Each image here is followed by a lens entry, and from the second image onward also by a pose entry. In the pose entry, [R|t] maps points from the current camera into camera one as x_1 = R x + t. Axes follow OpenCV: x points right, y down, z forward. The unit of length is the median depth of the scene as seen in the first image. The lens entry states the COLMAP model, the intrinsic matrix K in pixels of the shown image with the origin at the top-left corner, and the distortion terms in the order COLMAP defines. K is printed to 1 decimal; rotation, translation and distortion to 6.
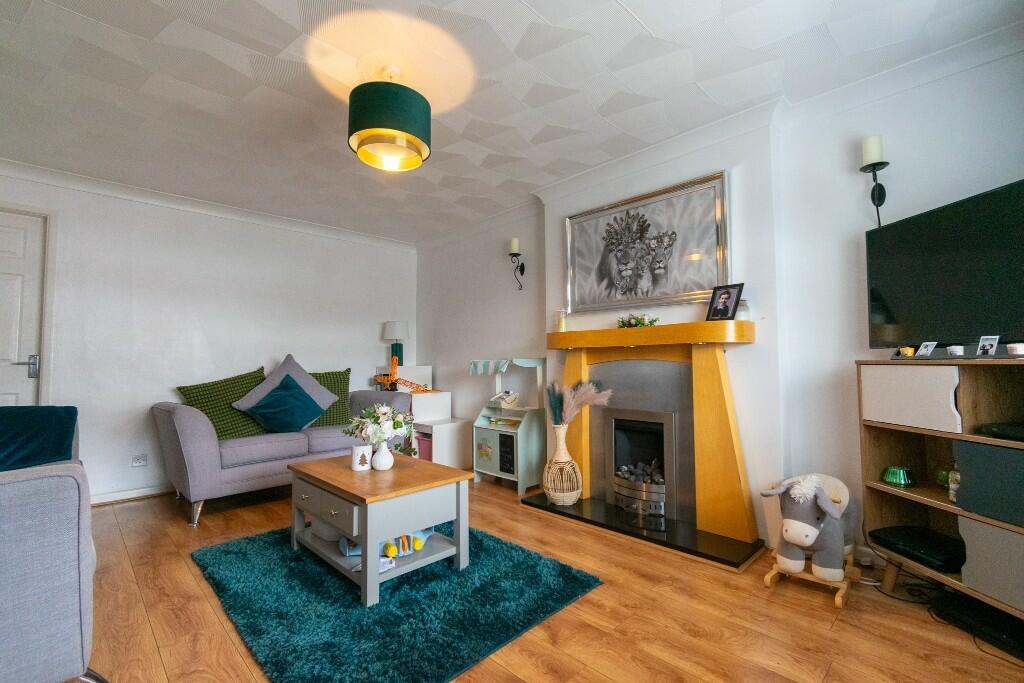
lens RADIAL K [[449.6, 0, 511.5], [0, 449.6, 343.1], [0, 0, 1]] dist [-0.000981, -0.002226]
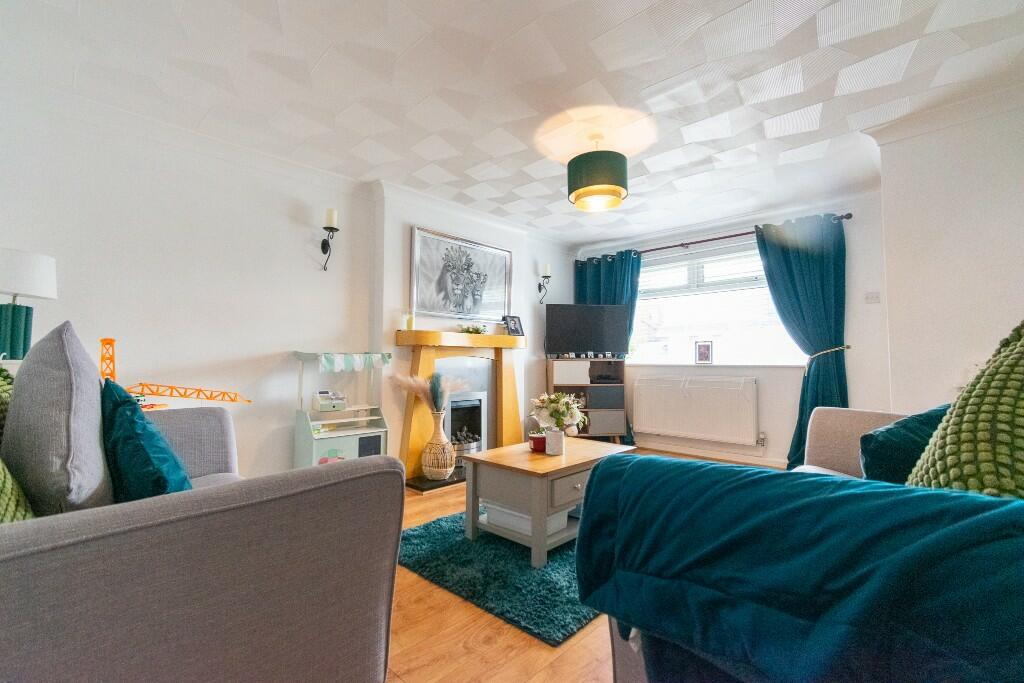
lens RADIAL K [[449.6, 0, 512.1], [0, 449.6, 340.3], [0, 0, 1]] dist [-0.000981, -0.002226]
pose [[-0.037191, 0.055780, 0.997750, -1.076265], [-0.046578, 0.997259, -0.057488, 0.057828], [-0.998222, -0.048612, -0.034491, 0.875679]]
